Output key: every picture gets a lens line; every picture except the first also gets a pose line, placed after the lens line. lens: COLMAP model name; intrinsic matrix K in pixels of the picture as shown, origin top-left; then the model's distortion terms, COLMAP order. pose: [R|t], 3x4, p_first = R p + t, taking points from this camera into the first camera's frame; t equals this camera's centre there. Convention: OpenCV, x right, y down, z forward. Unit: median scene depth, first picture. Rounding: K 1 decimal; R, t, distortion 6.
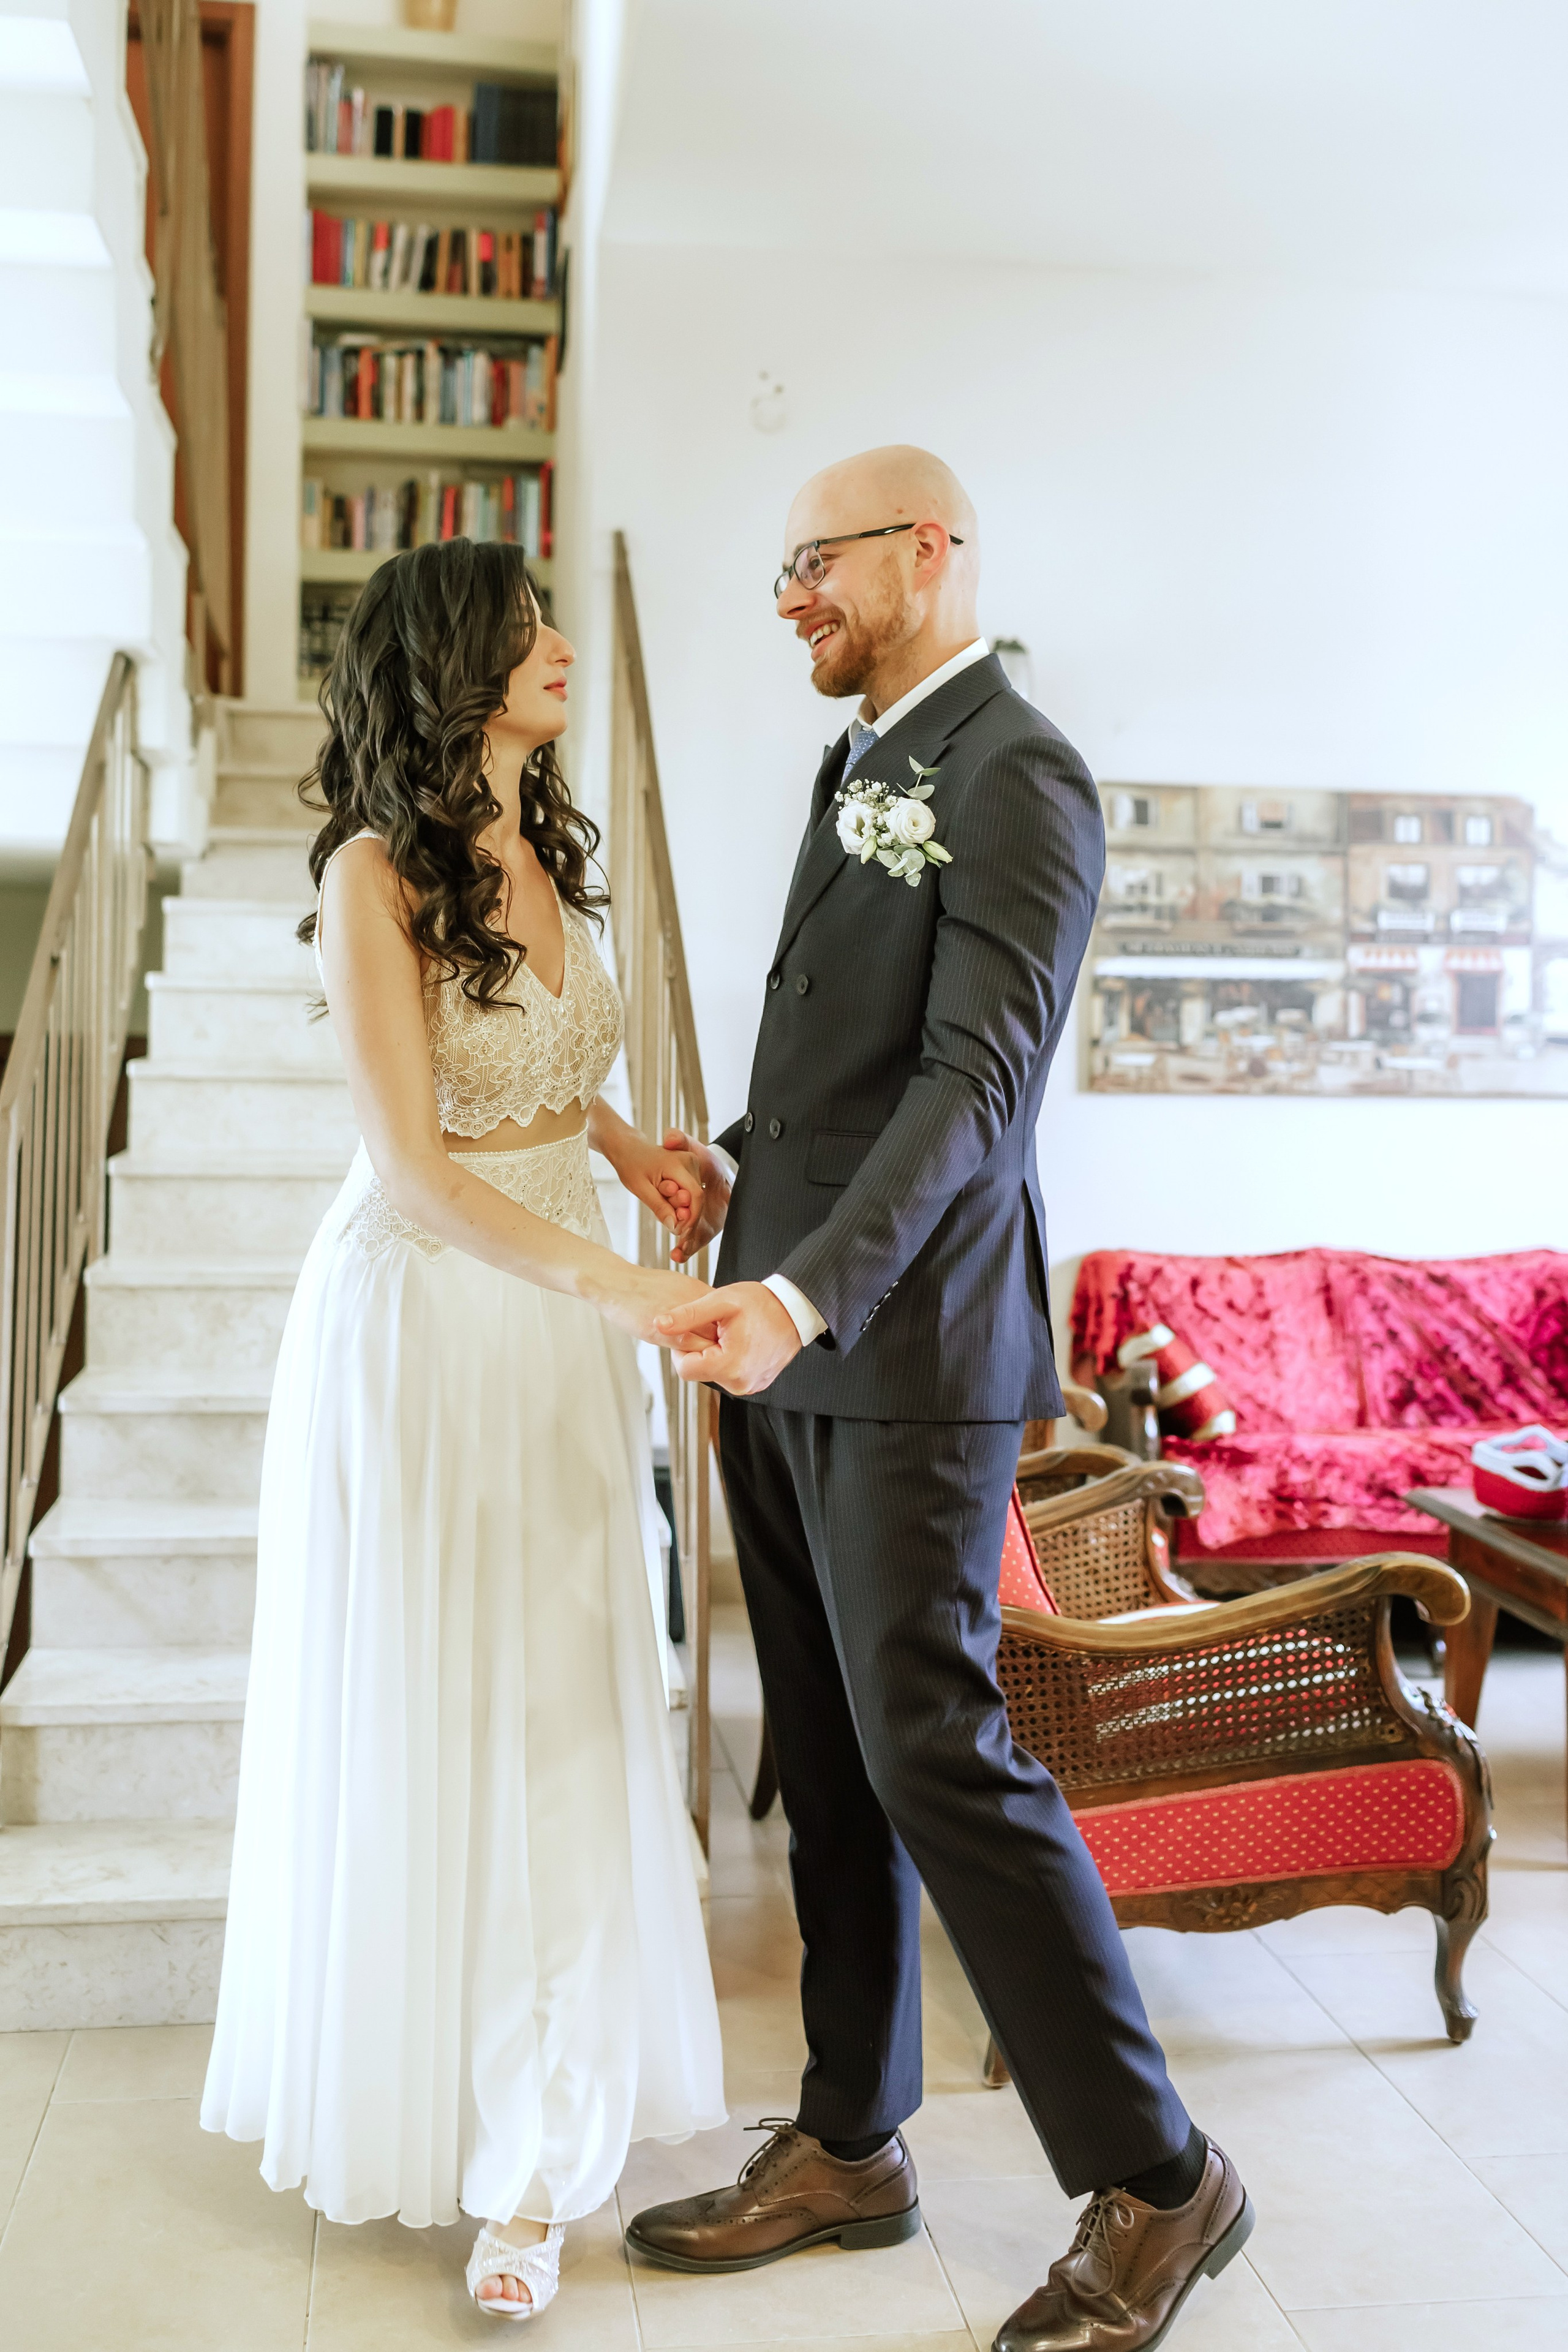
lens RADIAL K [[2471.0, 0, 795.9], [0, 2471.0, 1045.5], [0, 0, 1]] dist [-0.006821, 0.007921]
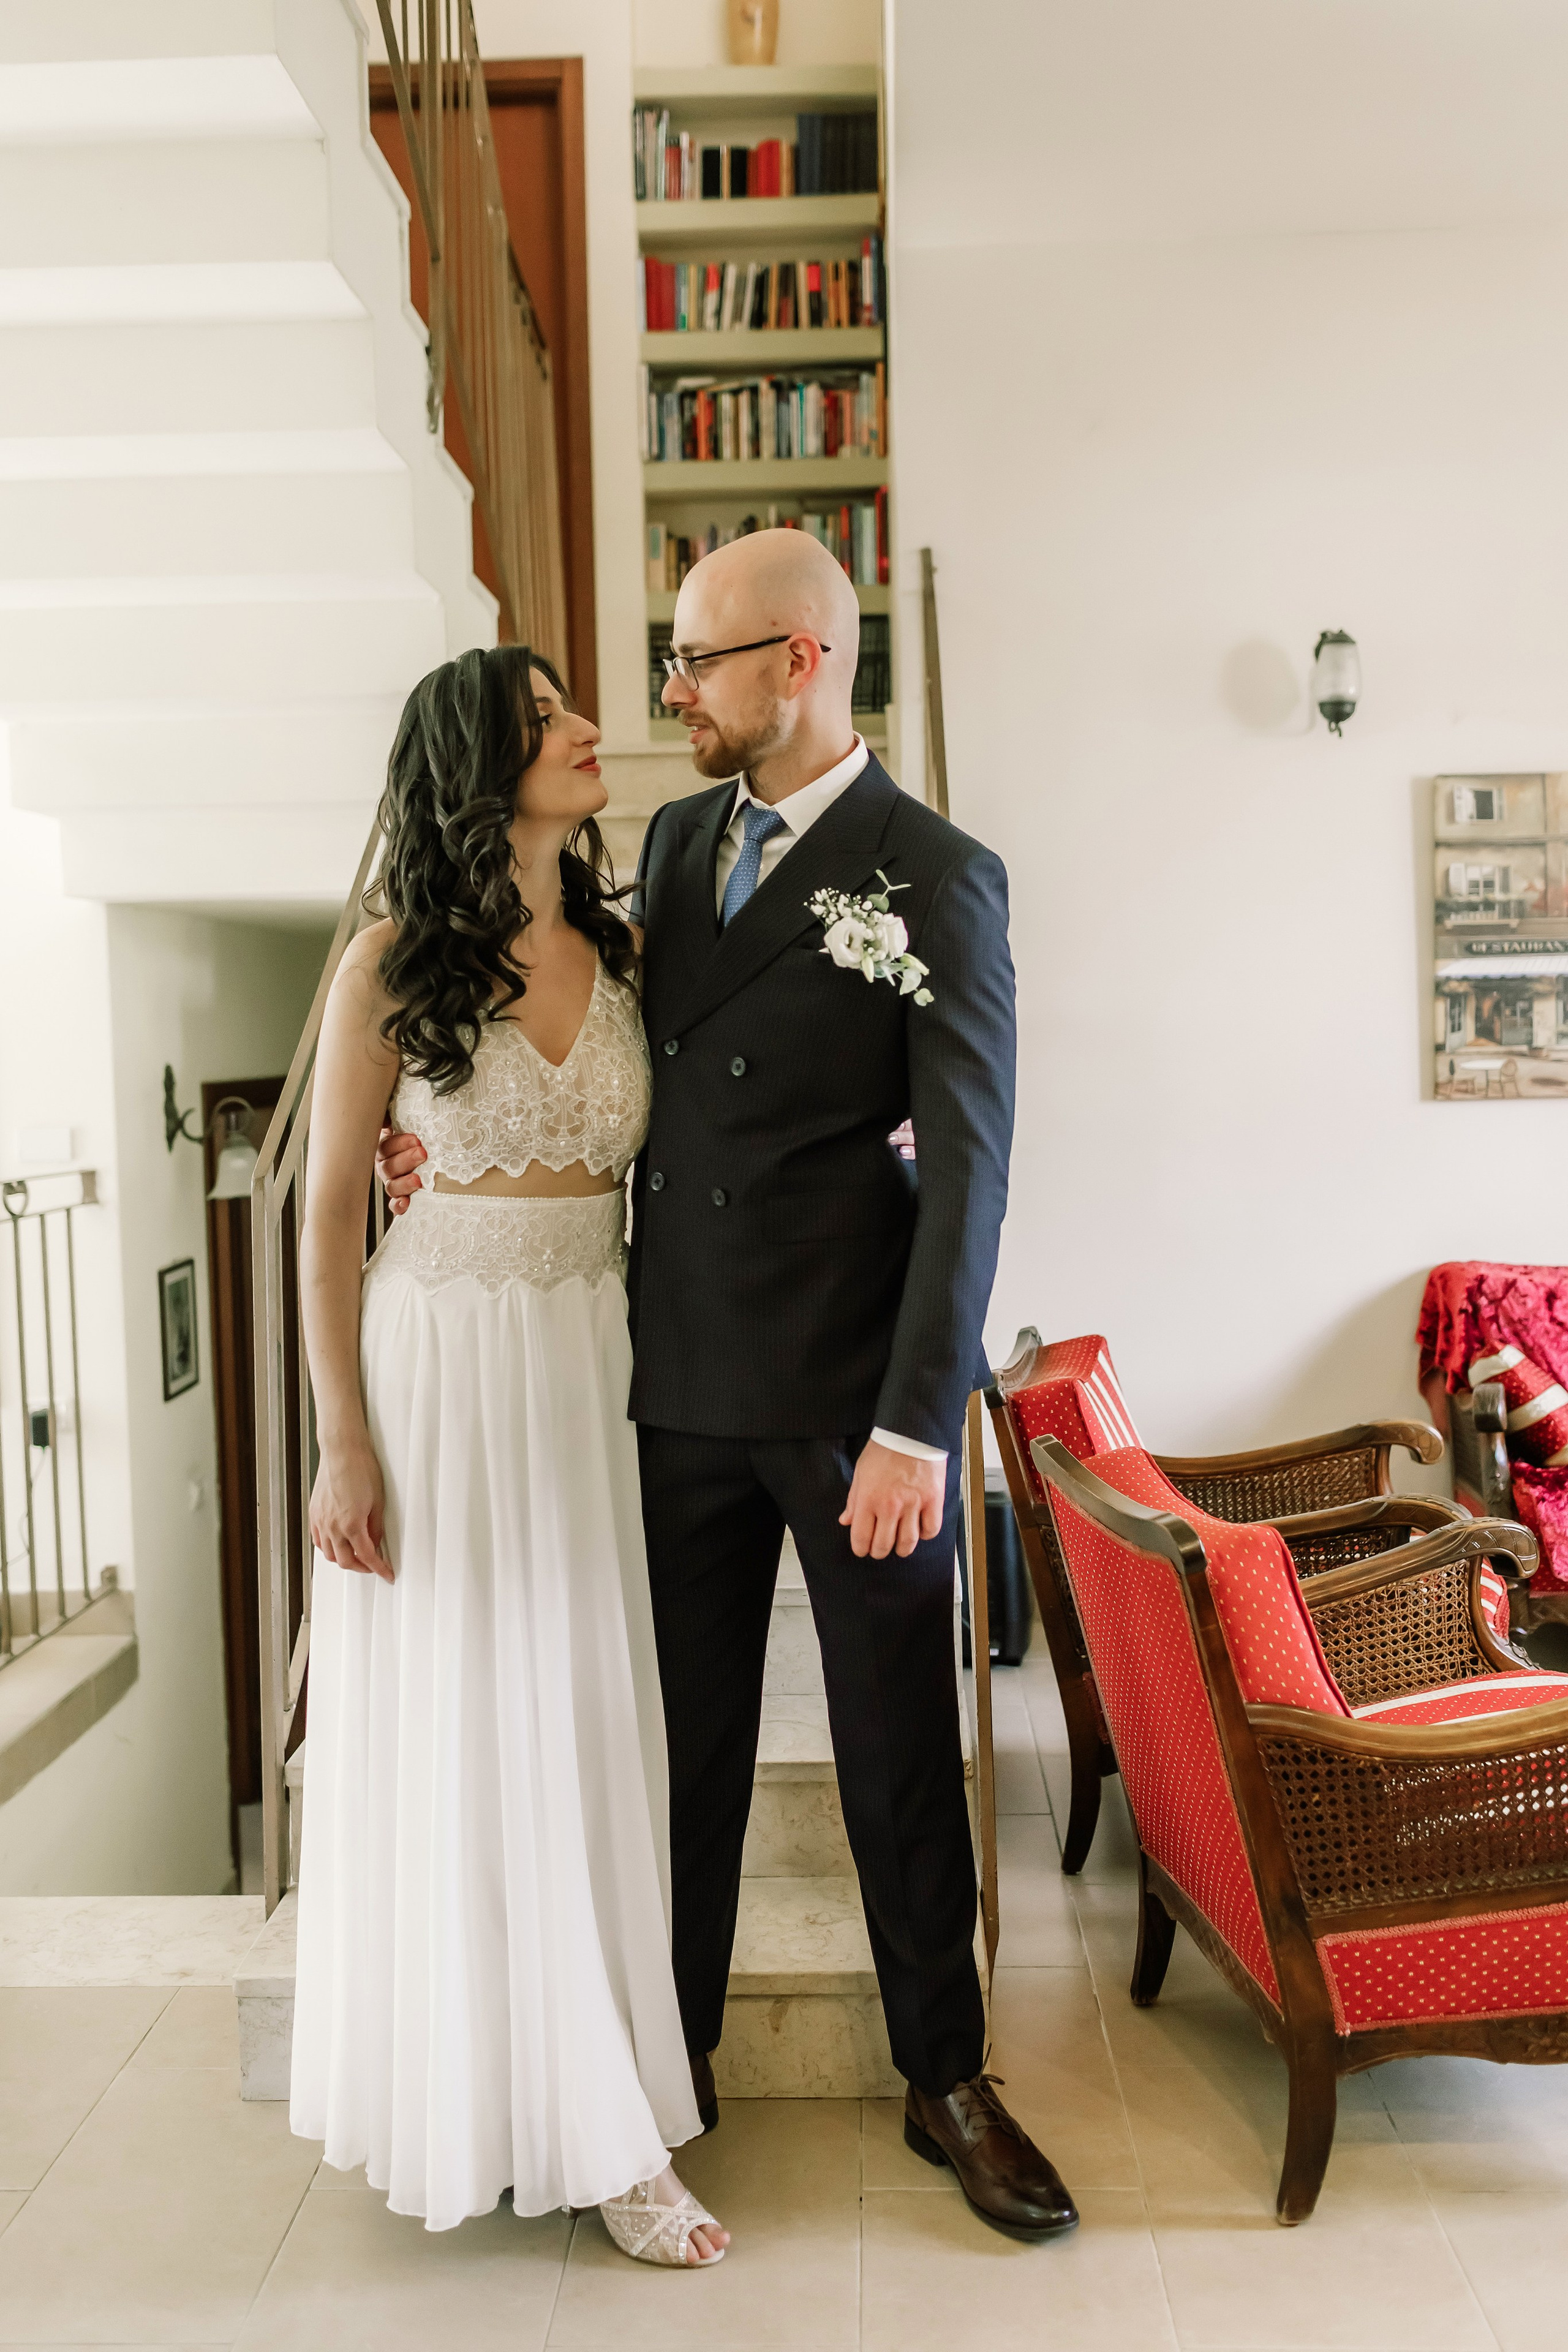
lens RADIAL K [[2242.4, 0, 791.1], [0, 2242.4, 1156.1], [0, 0, 1]] dist [0.001619, 0.000977]
pose [[0.981759, -0.027244, -0.188168, 0.037108], [0.037383, 0.998022, 0.050543, -0.013031], [0.186419, -0.056655, 0.980835, 0.094772]]
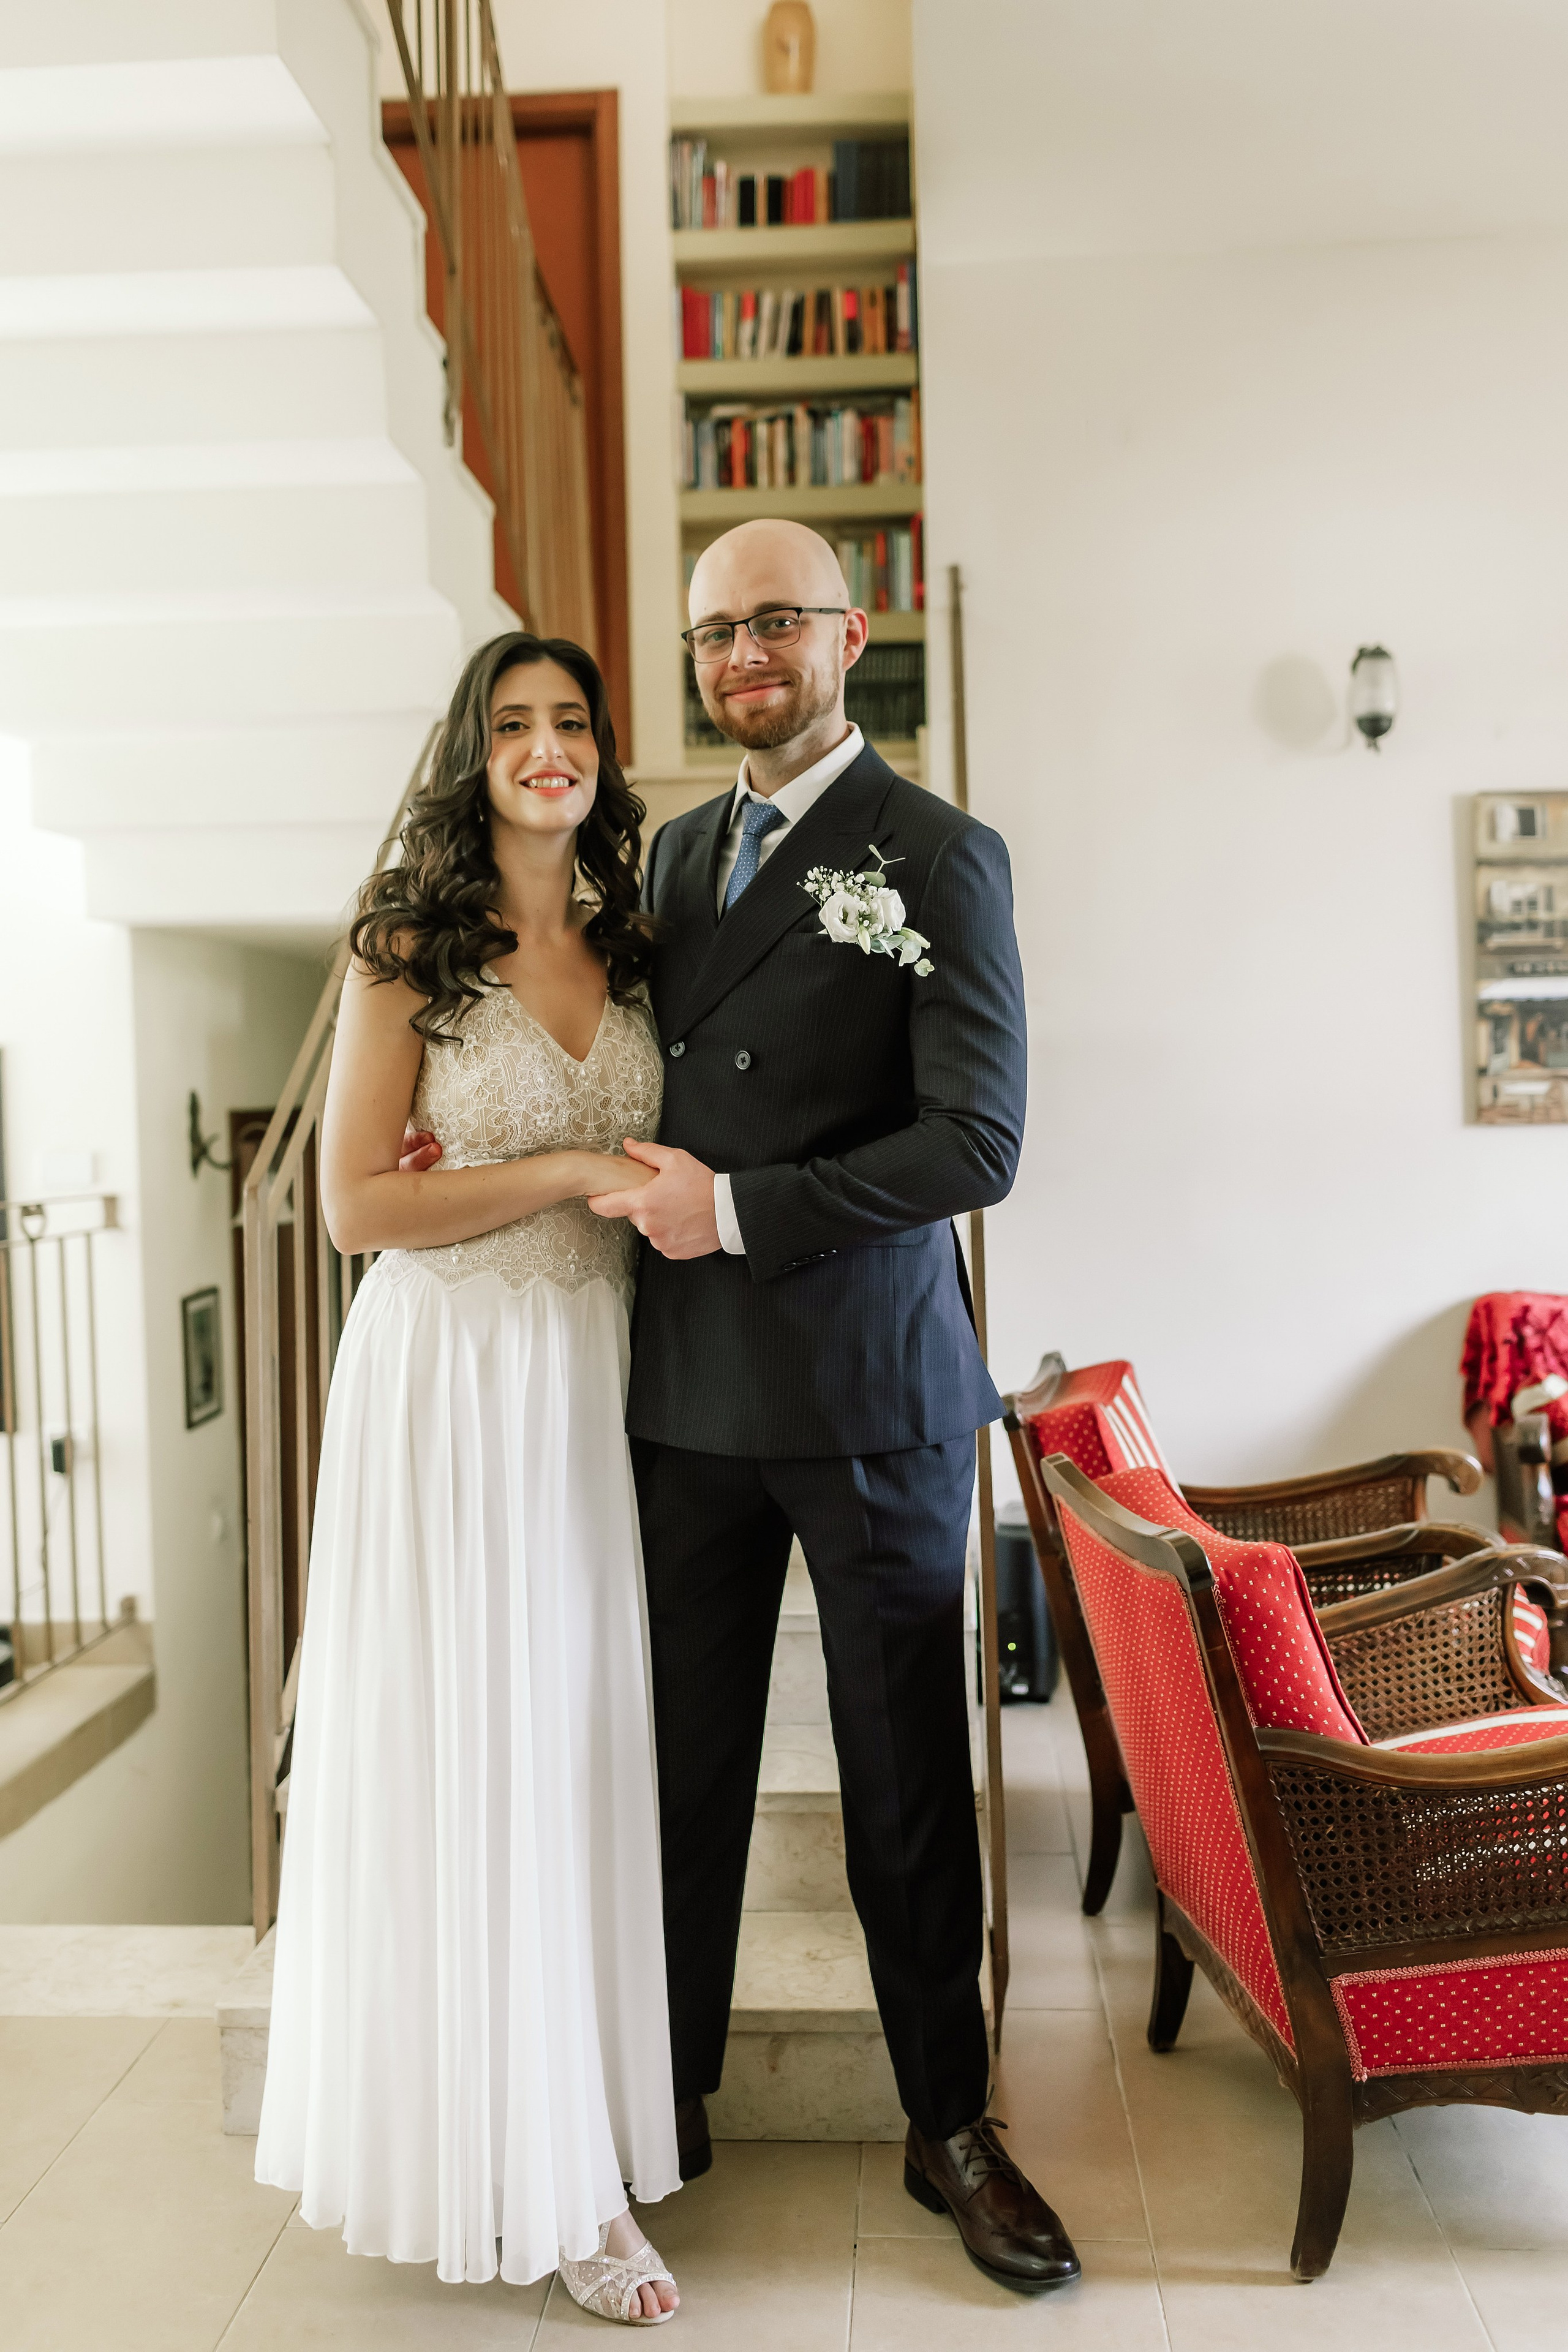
lens RADIAL K [[2241.8, 0, 781.5], [0, 2241.8, 1163.7], [0, 0, 1]] dist [0.000333, 0.003934]
pose [[0.975280, -0.029888, -0.218944, 0.047893], [0.037273, 0.998864, 0.029679, -0.001432], [0.217808, -0.037106, 0.975286, 0.112314]]
